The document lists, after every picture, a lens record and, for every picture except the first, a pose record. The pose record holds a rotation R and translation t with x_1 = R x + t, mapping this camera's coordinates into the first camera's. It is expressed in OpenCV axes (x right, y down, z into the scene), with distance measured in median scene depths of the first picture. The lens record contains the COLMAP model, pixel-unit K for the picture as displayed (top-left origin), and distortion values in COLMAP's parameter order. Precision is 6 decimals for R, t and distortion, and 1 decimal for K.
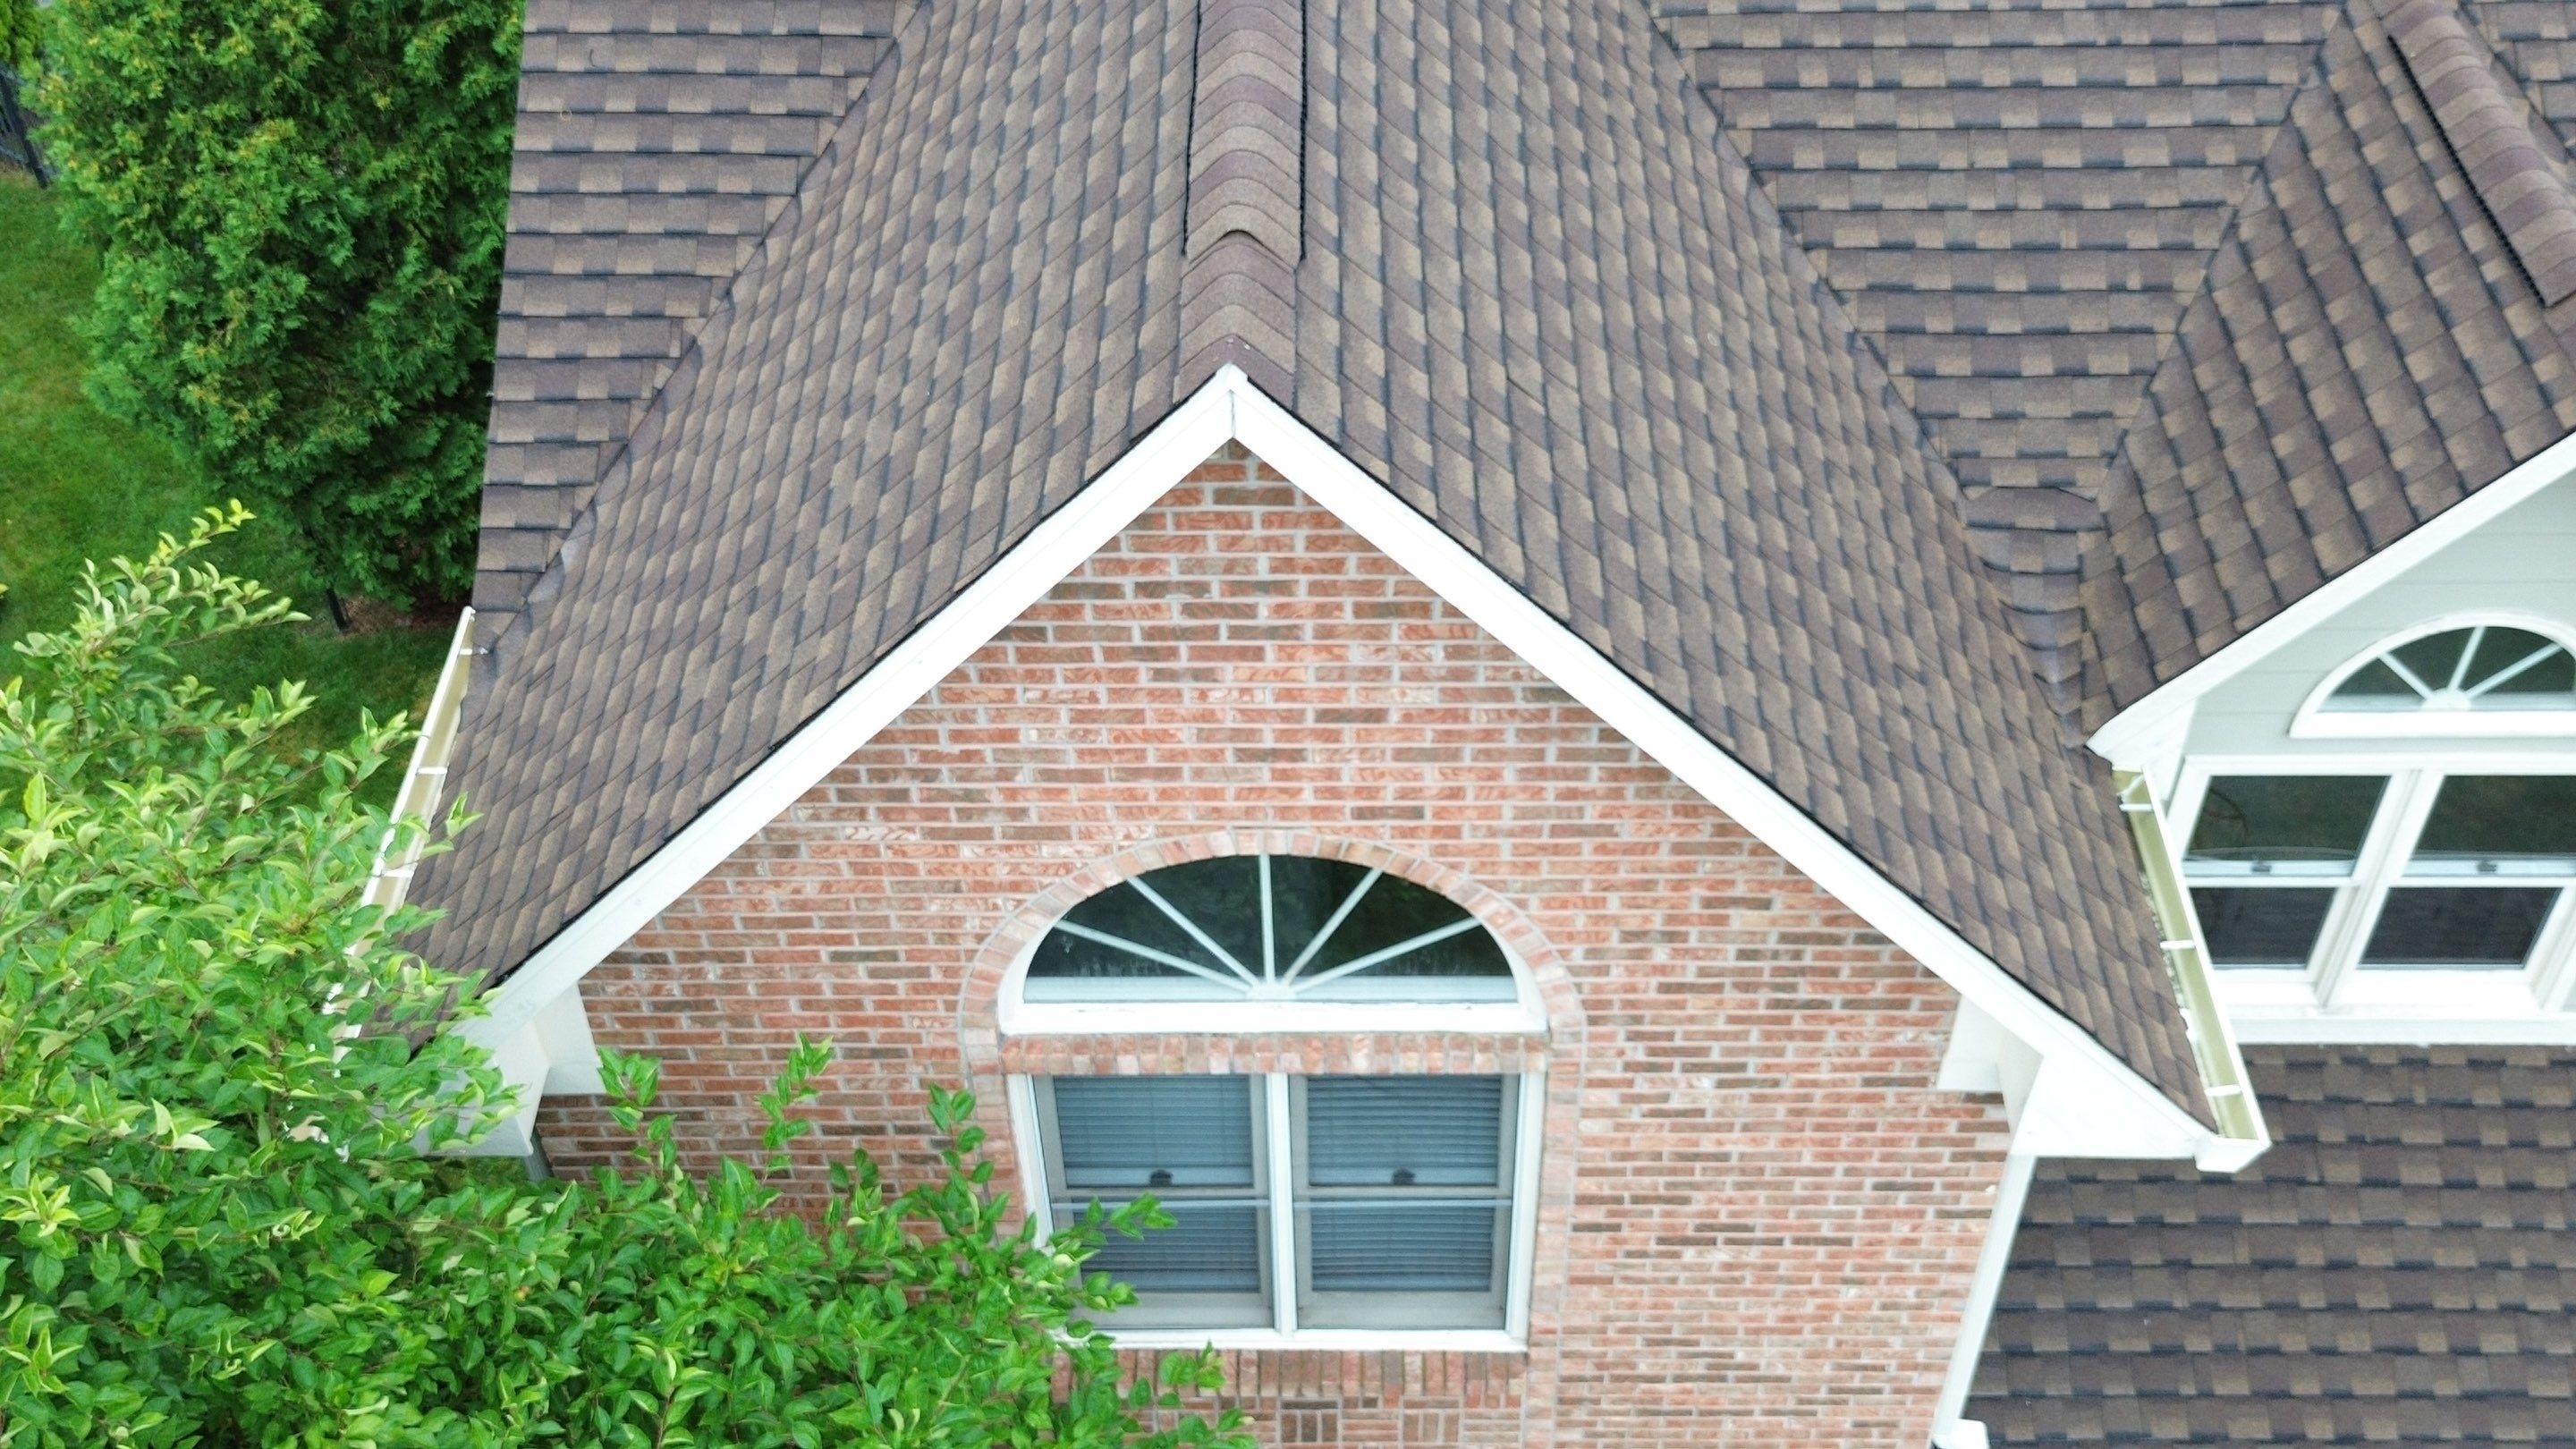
lens RADIAL K [[2477.5, 0, 1343.2], [0, 2477.5, 716.3], [0, 0, 1]] dist [0.025874, 0.000000]
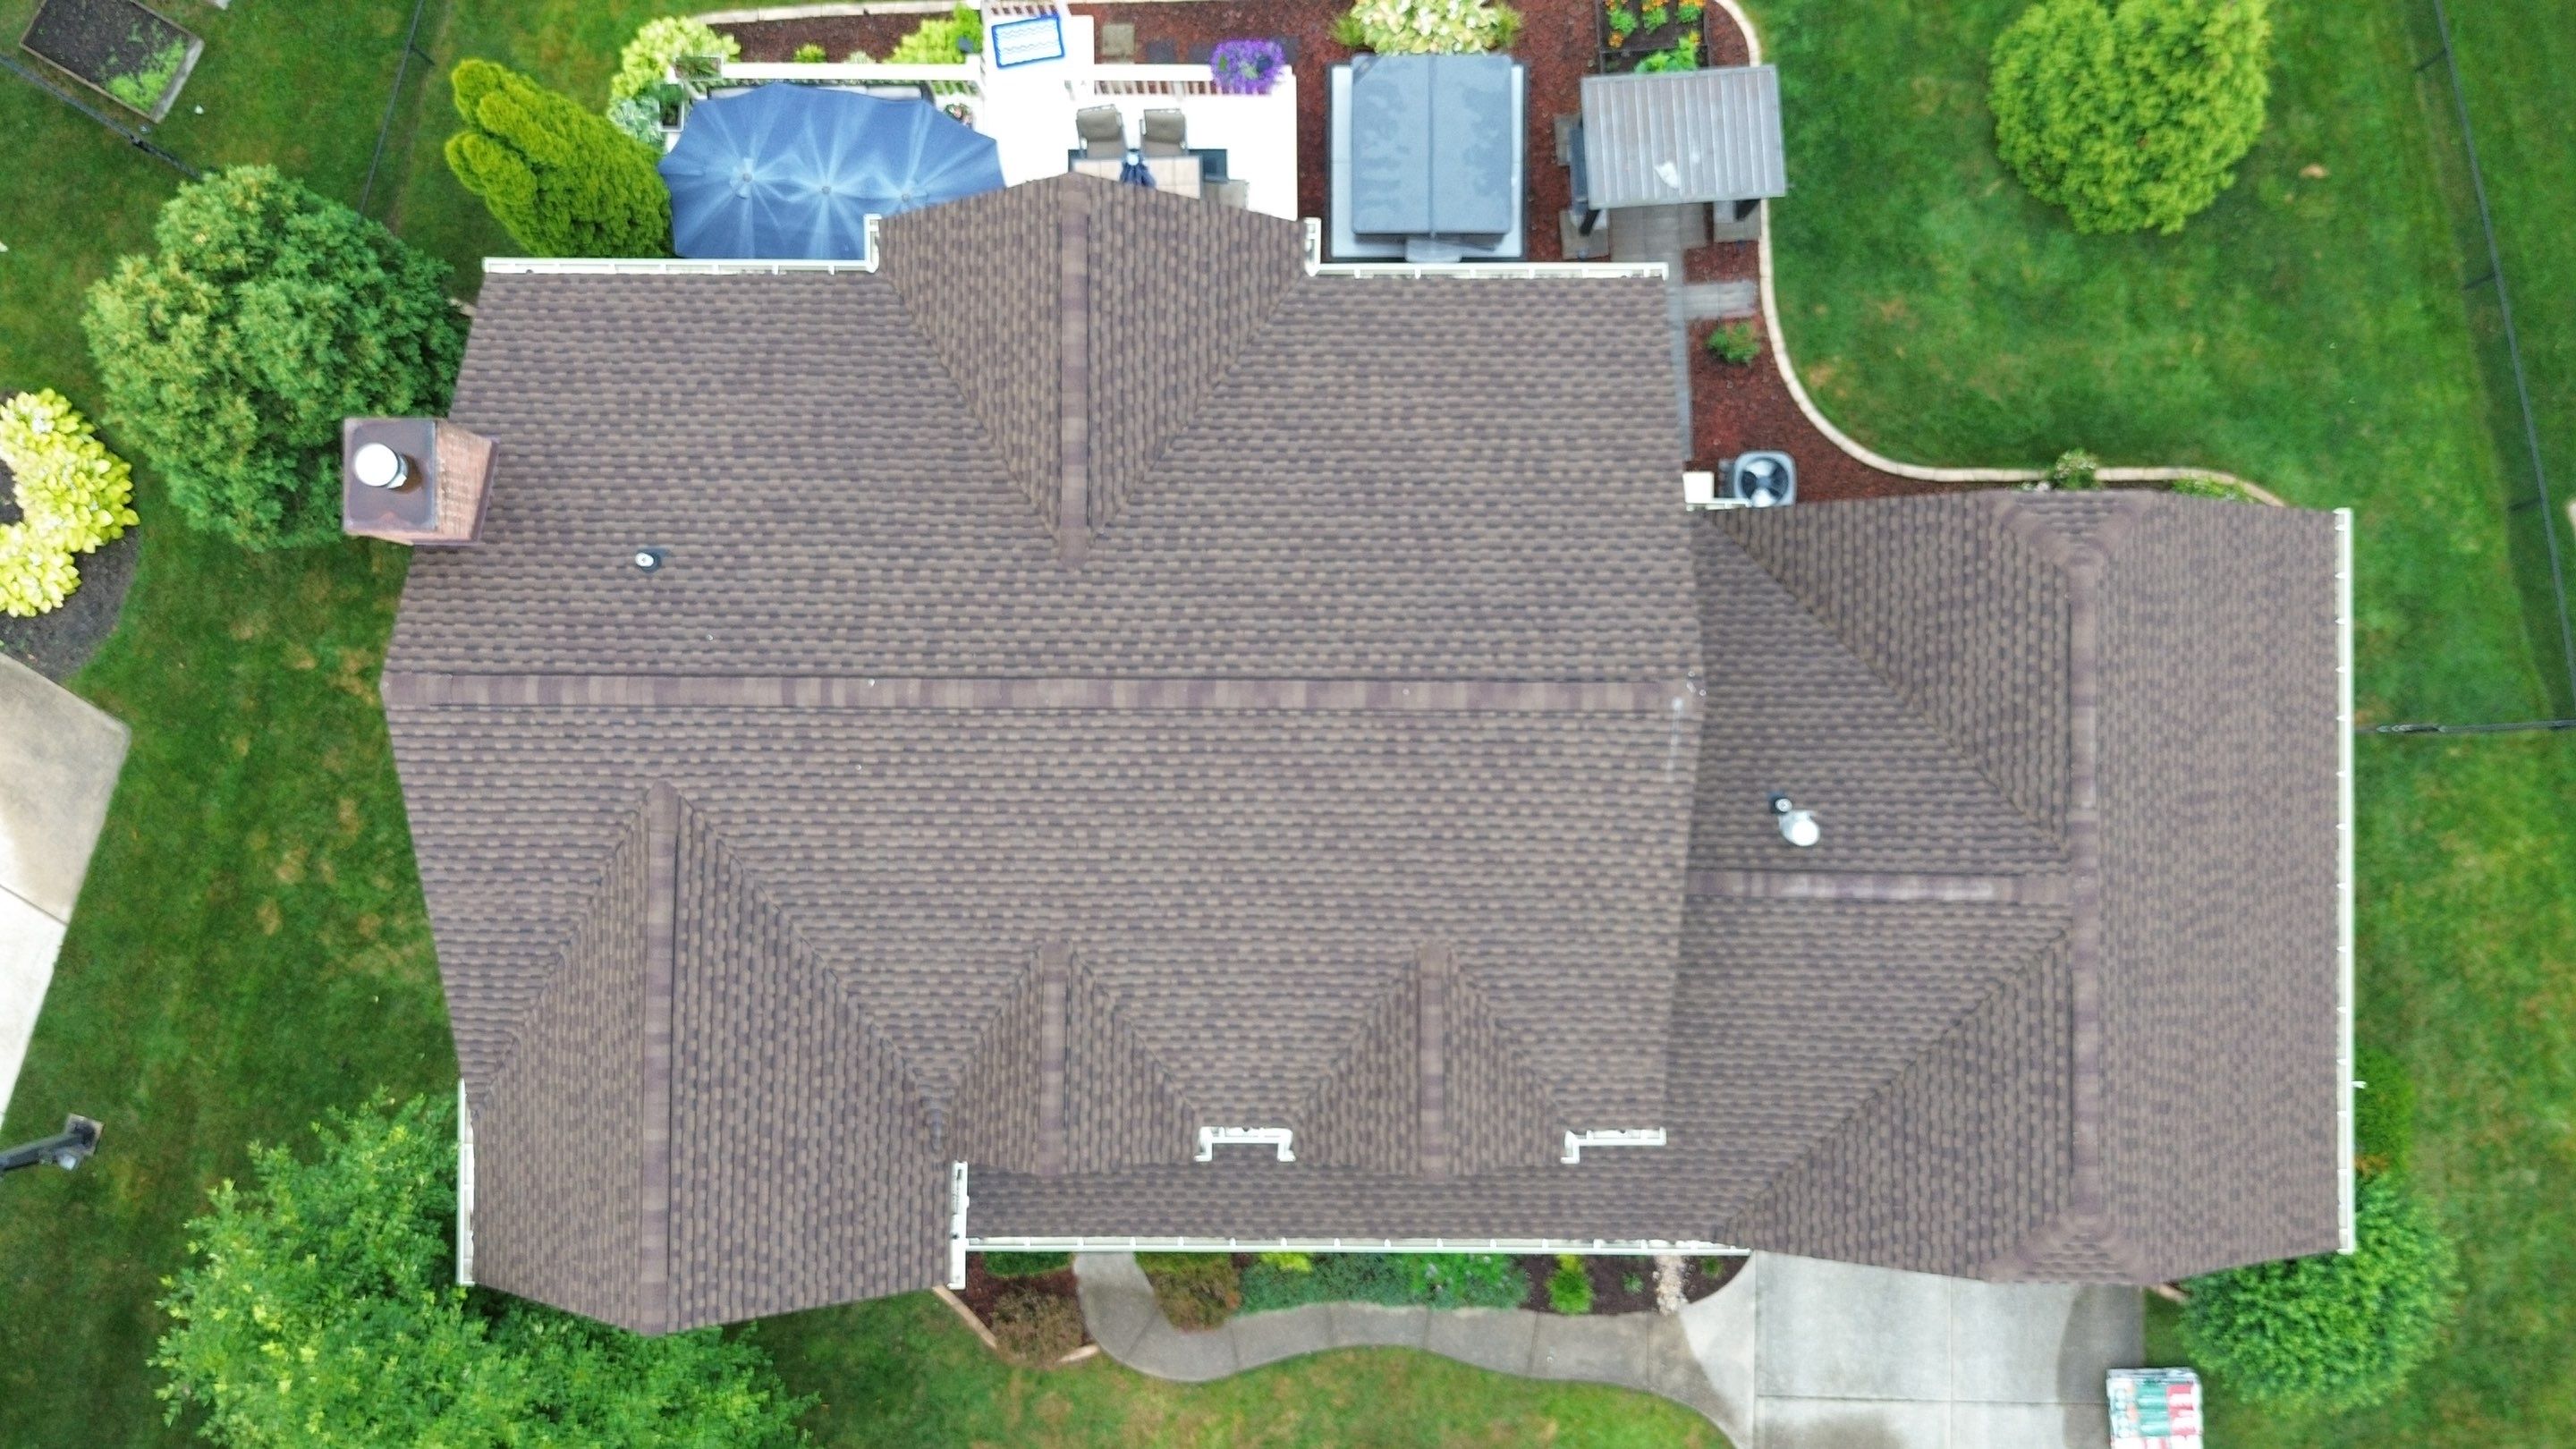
lens RADIAL K [[2601.9, 0, 1327.8], [0, 2601.9, 713.9], [0, 0, 1]] dist [0.071108, 0.000000]
pose [[0.999735, -0.006671, 0.022013, 0.706305], [-0.010954, 0.703442, 0.710668, -2.839729], [-0.020226, -0.710722, 0.703183, -1.085712]]
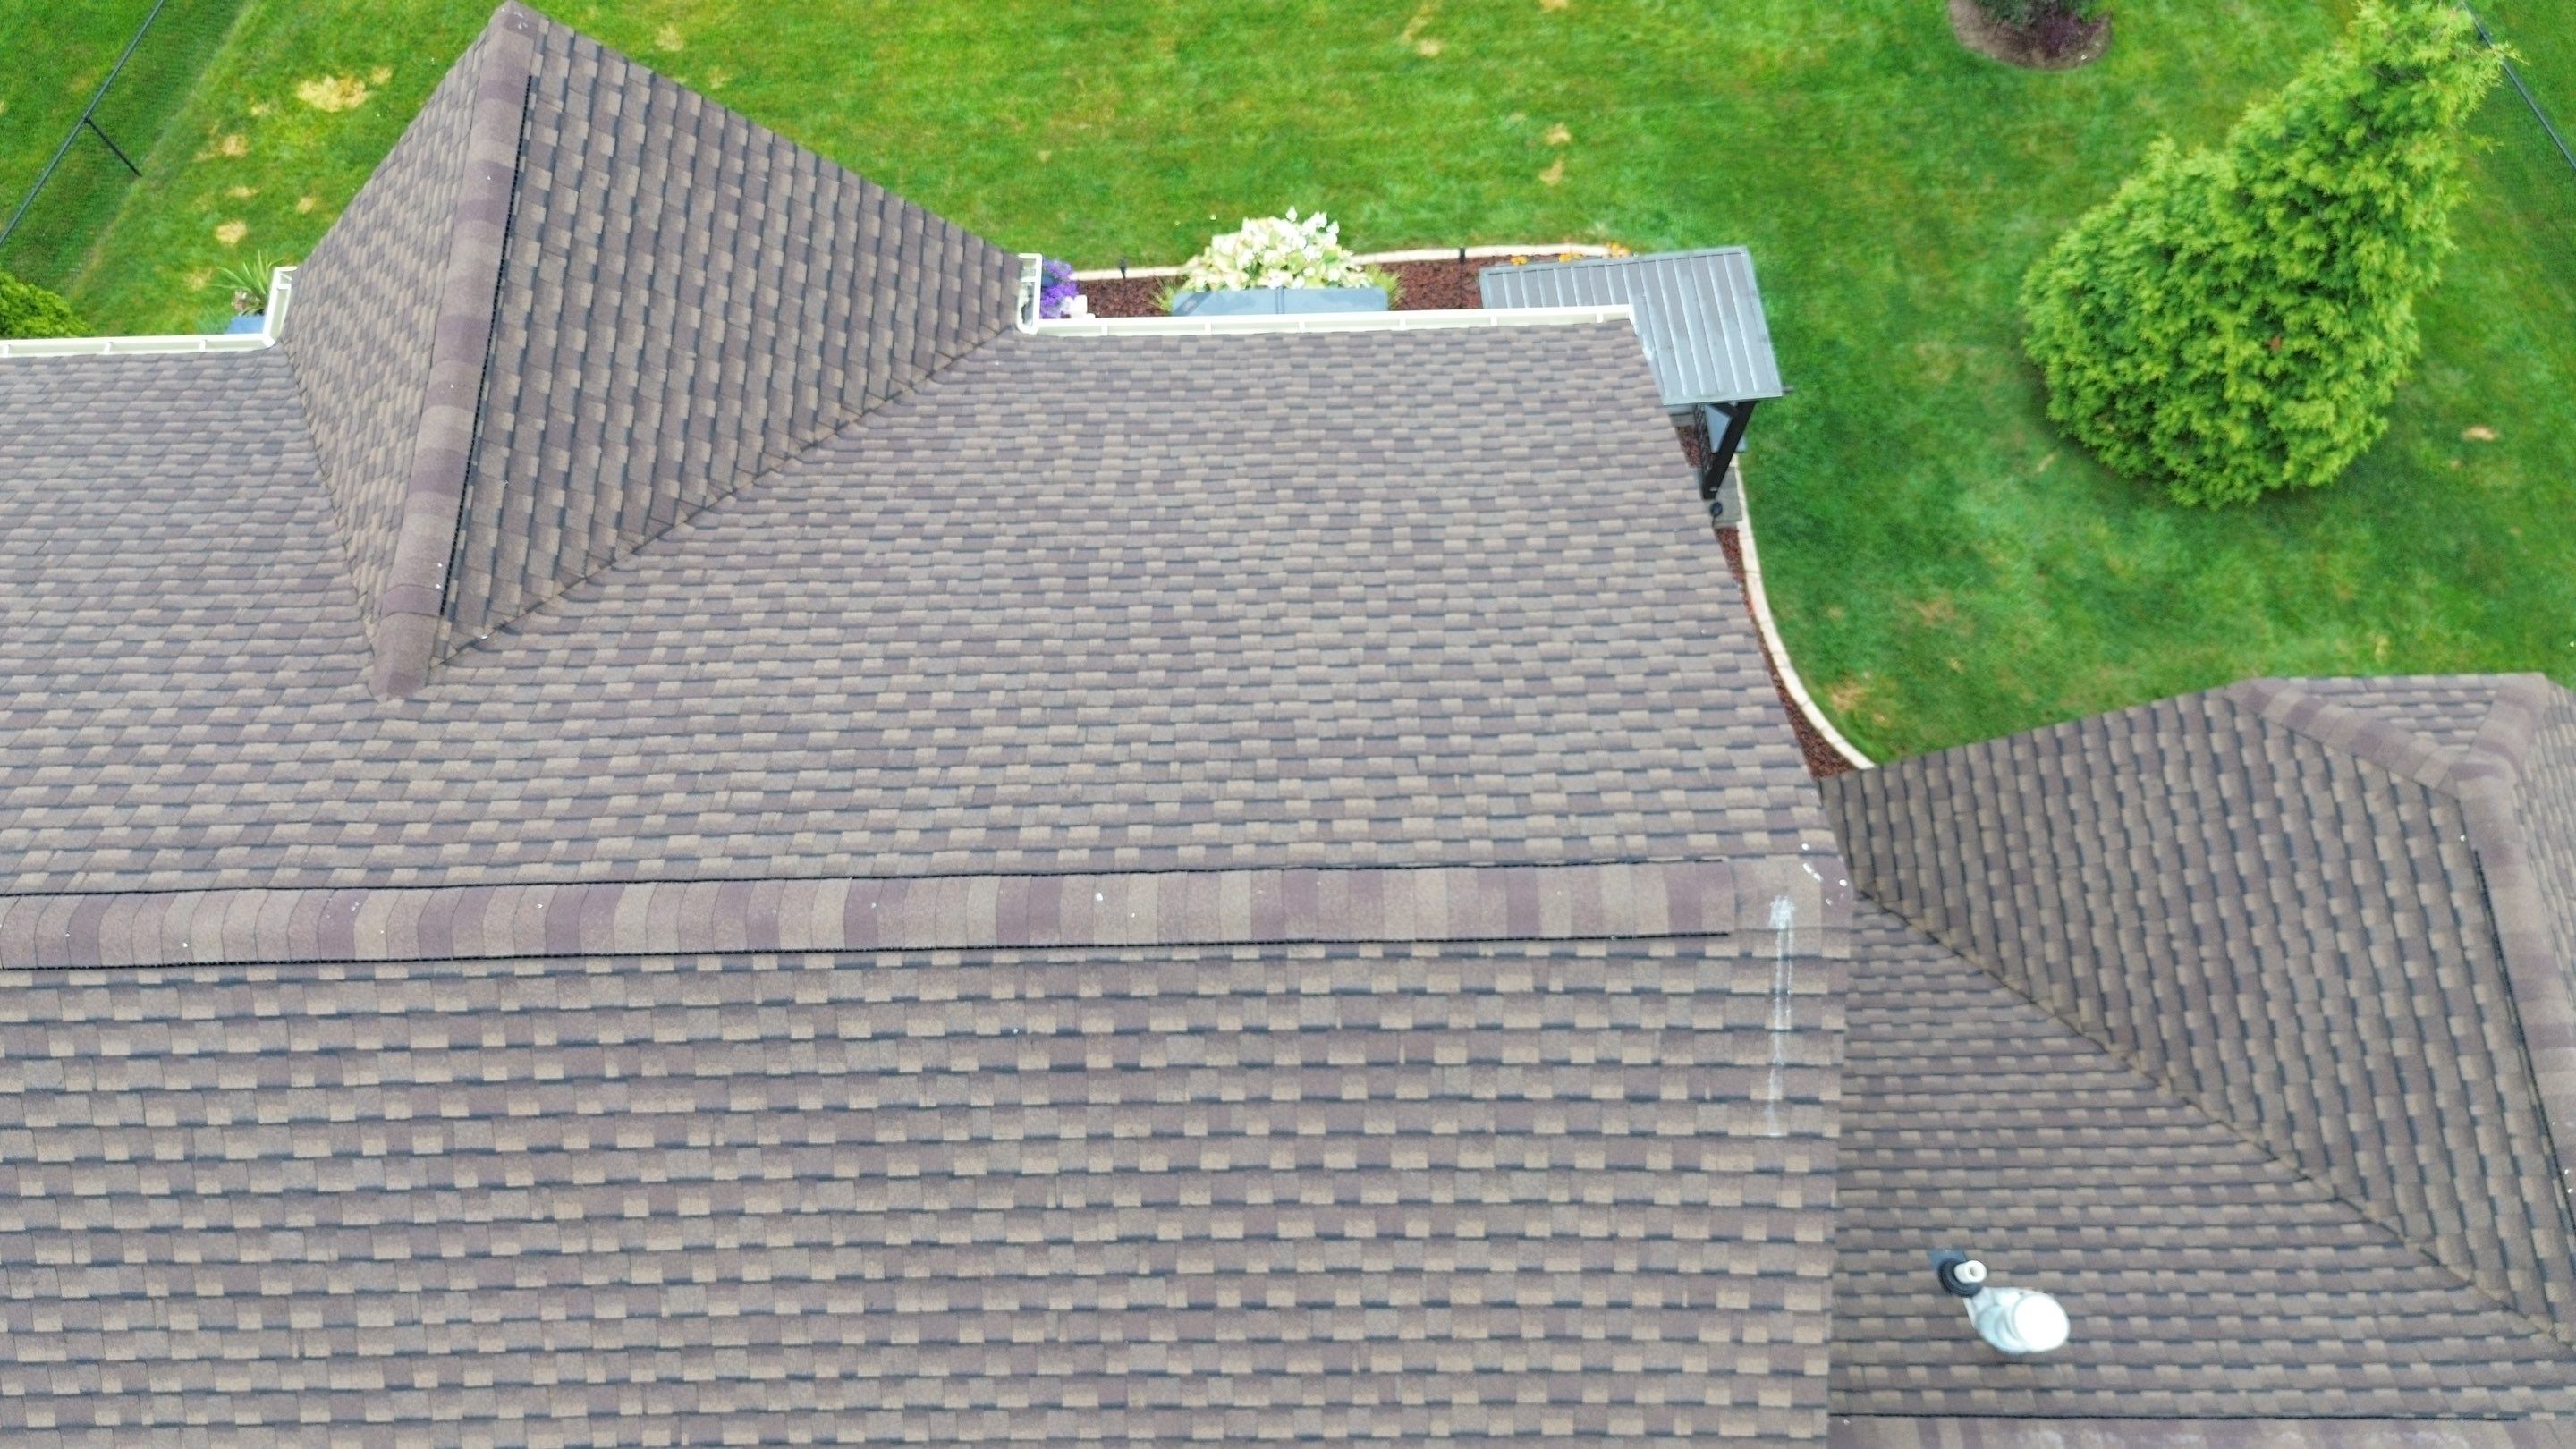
lens RADIAL K [[1849.3, 0, 1302.5], [0, 1849.3, 713.9], [0, 0, 1]] dist [0.049391, -0.047578]
pose [[0.999649, -0.023069, 0.013061, 0.953996], [0.015639, 0.911002, 0.412105, -1.107782], [-0.021405, -0.411756, 0.911043, 0.334117]]
